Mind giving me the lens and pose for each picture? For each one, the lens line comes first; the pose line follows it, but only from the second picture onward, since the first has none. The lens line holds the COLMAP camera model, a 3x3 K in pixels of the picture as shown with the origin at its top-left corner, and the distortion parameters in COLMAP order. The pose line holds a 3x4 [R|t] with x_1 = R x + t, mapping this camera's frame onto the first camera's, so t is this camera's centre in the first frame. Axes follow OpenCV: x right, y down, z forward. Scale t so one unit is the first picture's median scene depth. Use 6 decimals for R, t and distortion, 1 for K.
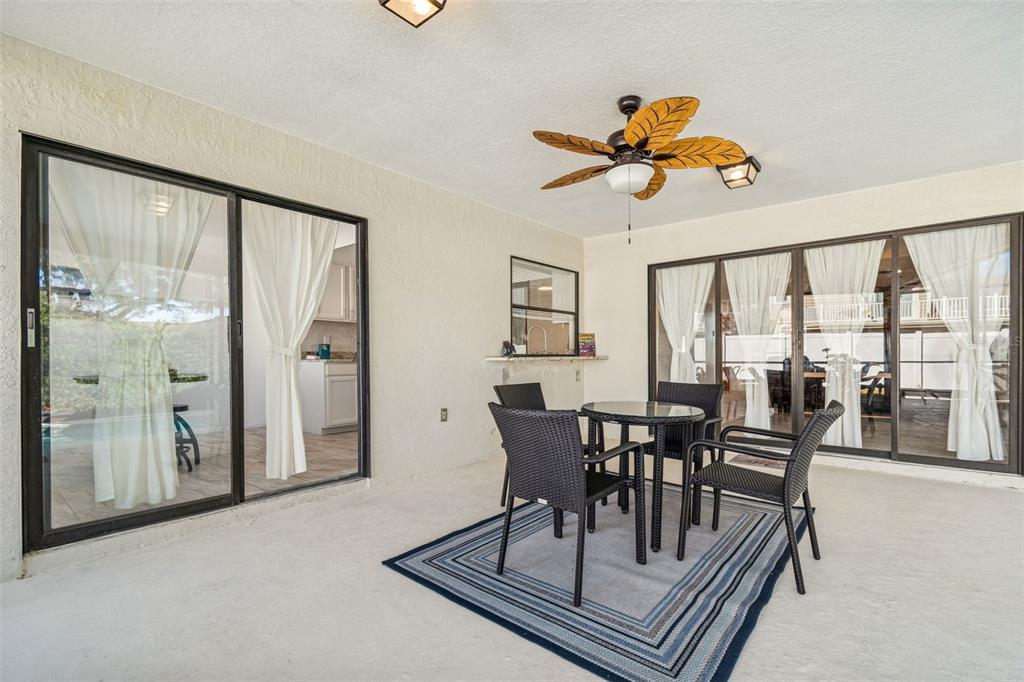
lens RADIAL K [[464.7, 0, 519.5], [0, 464.7, 351.6], [0, 0, 1]] dist [0.000172, -0.000458]
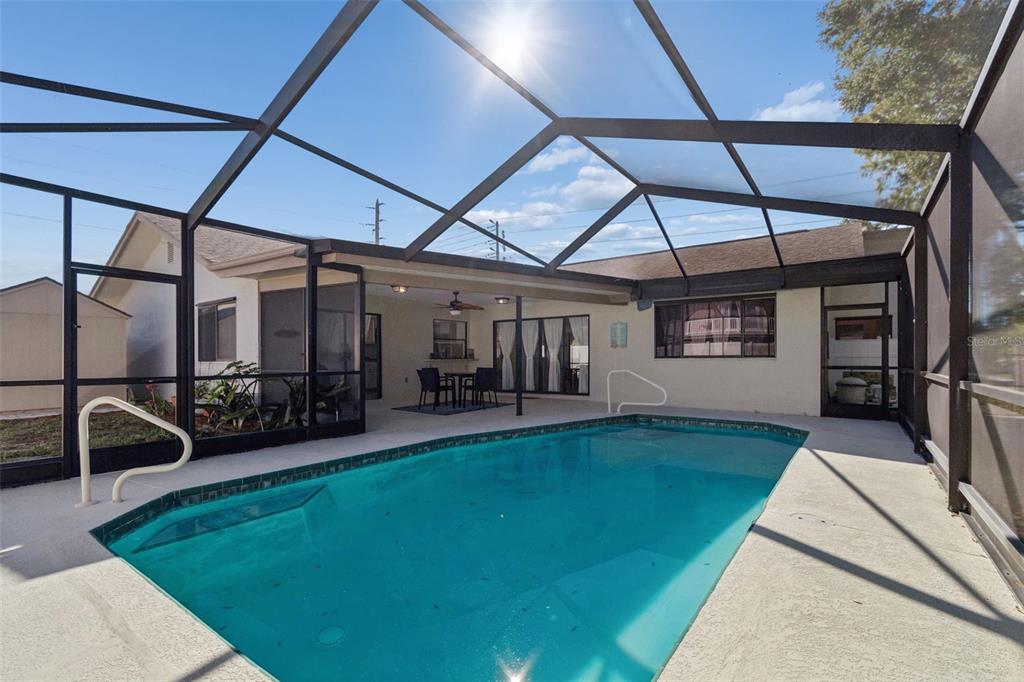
lens RADIAL K [[464.7, 0, 519.5], [0, 464.7, 351.6], [0, 0, 1]] dist [0.000172, -0.000458]
pose [[0.996919, 0.003270, 0.078364, 0.431743], [-0.002994, 0.999989, -0.003640, -0.037383], [-0.078375, 0.003394, 0.996918, -2.696331]]
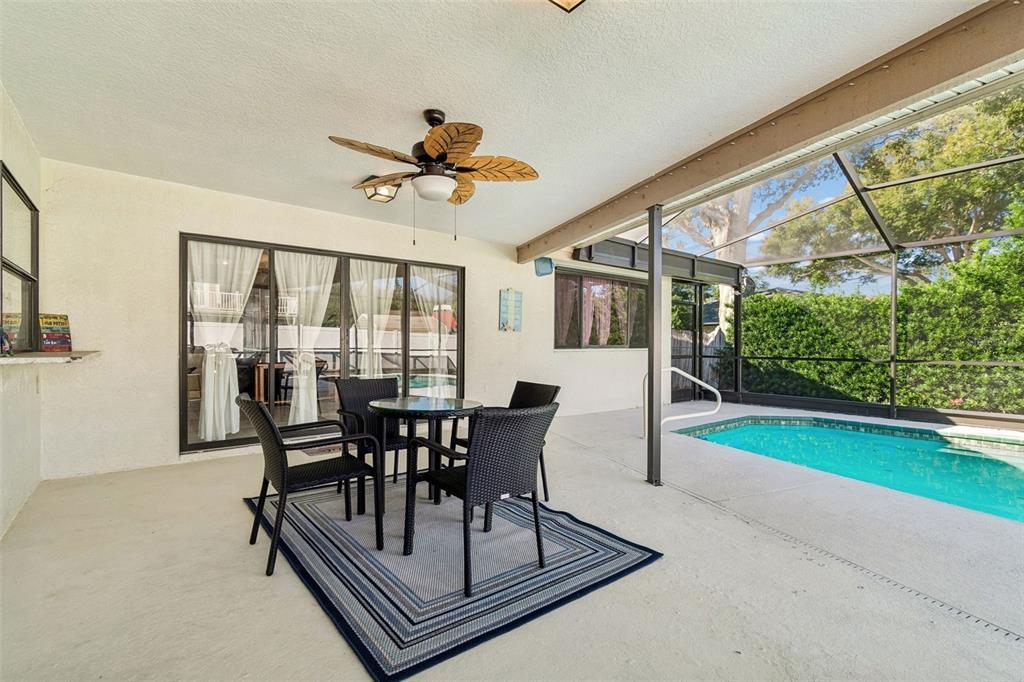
lens RADIAL K [[464.7, 0, 519.5], [0, 464.7, 351.6], [0, 0, 1]] dist [0.000172, -0.000458]
pose [[0.188467, -0.008676, 0.982041, -0.718982], [-0.014788, 0.999823, 0.011671, -0.012099], [-0.981968, -0.016722, 0.188306, 0.576697]]
